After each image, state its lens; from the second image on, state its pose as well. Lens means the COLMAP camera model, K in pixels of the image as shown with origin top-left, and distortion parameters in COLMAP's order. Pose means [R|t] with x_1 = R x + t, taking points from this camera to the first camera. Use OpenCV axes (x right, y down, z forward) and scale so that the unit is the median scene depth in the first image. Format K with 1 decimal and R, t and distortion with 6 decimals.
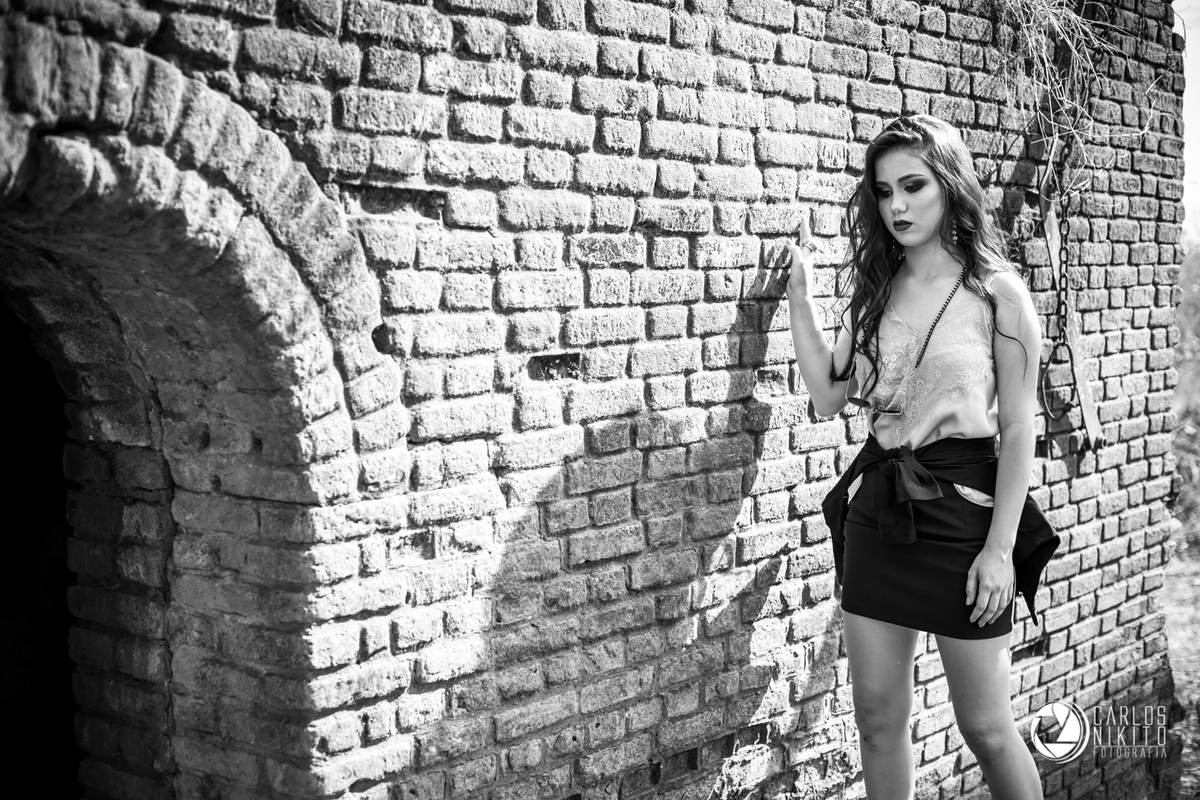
lens RADIAL K [[1725.5, 0, 603.9], [0, 1725.5, 398.7], [0, 0, 1]] dist [-0.078121, 0.000000]
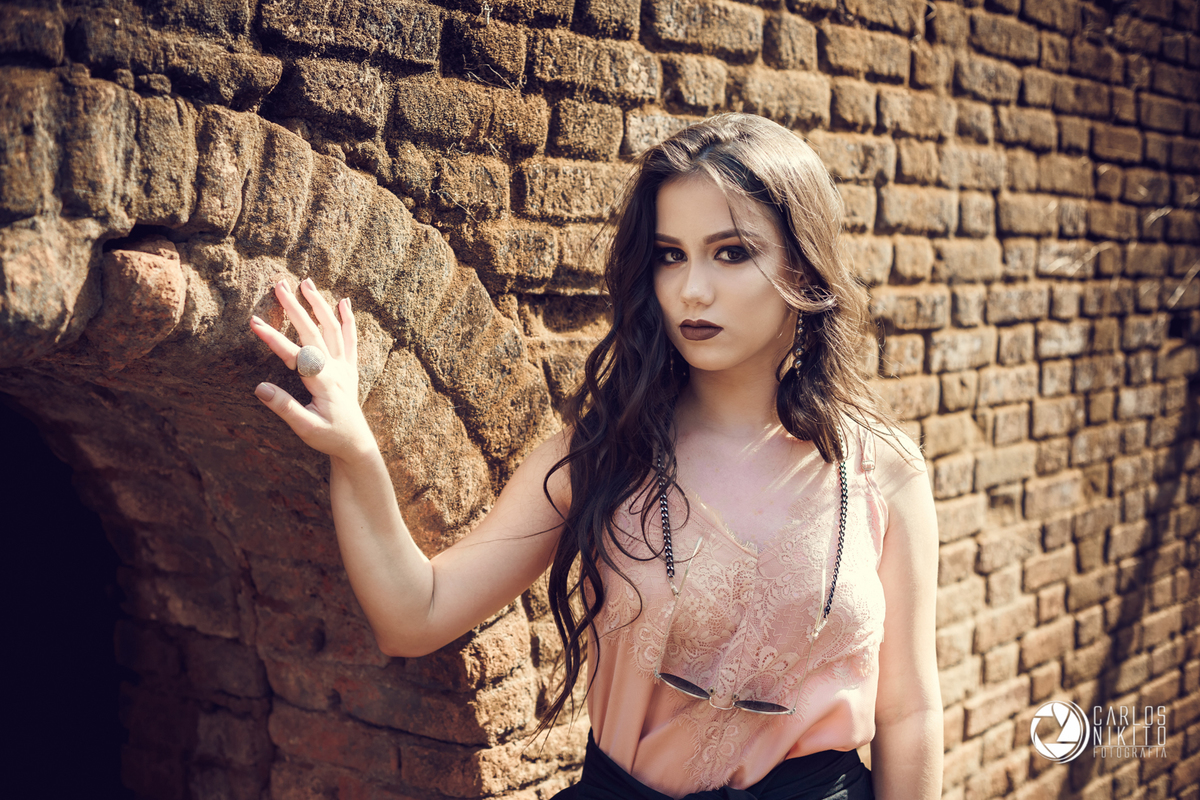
lens RADIAL K [[1725.5, 0, 595.9], [0, 1725.5, 401.2], [0, 0, 1]] dist [-0.078121, 0.000000]
pose [[0.999990, 0.002214, -0.003863, -0.115007], [-0.002202, 0.999993, 0.003070, -0.080548], [0.003870, -0.003061, 0.999988, 0.282179]]
